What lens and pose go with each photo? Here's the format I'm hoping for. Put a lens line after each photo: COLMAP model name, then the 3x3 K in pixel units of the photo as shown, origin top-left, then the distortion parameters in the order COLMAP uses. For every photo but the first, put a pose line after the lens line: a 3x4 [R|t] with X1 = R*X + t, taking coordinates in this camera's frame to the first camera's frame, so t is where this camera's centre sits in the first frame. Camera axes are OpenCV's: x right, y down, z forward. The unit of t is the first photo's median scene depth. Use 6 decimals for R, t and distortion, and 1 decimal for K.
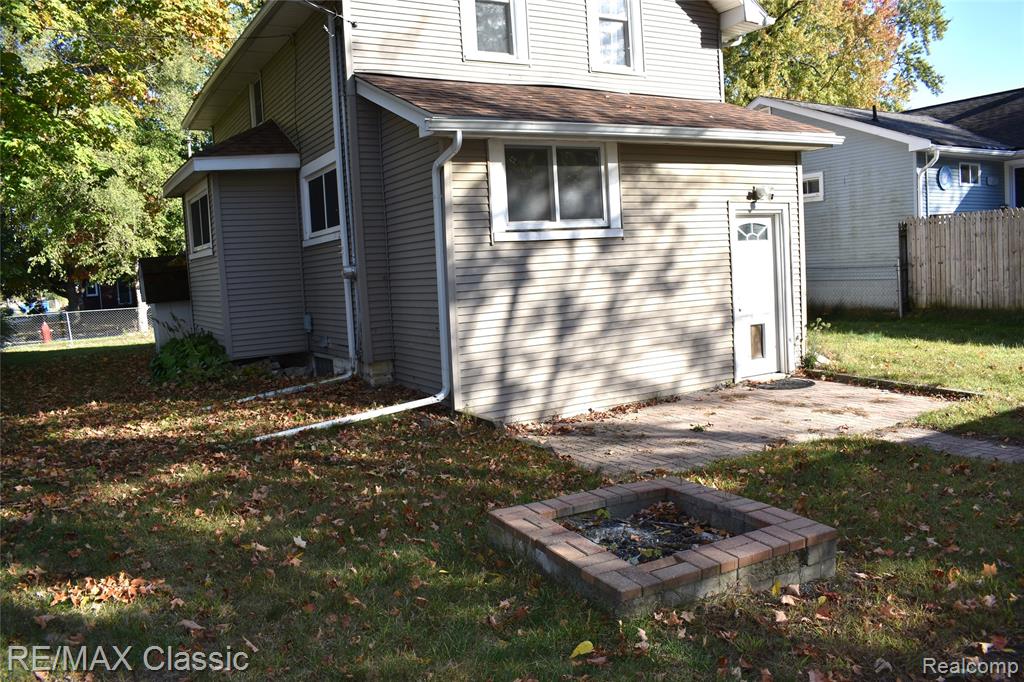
lens RADIAL K [[802.5, 0, 512.0], [0, 802.5, 341.0], [0, 0, 1]] dist [-0.078553, 0.002587]
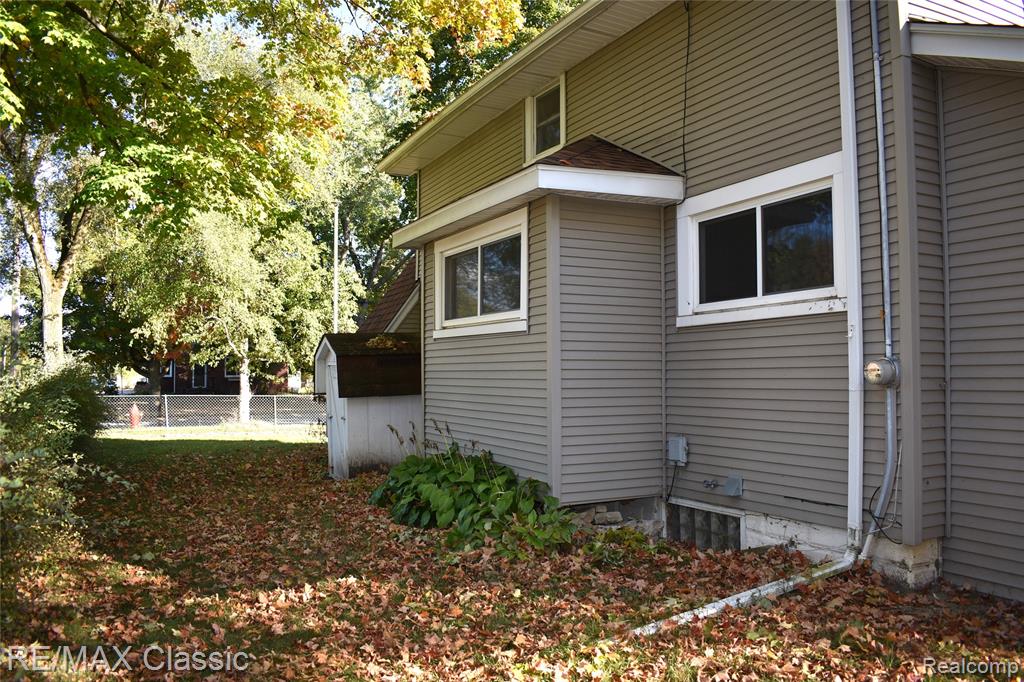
lens RADIAL K [[802.5, 0, 512.0], [0, 802.5, 341.0], [0, 0, 1]] dist [-0.078553, 0.002587]
pose [[0.997064, 0.053048, -0.055213, -0.354681], [-0.059755, 0.989981, -0.127937, -0.019642], [0.047873, 0.130860, 0.990244, 0.381488]]
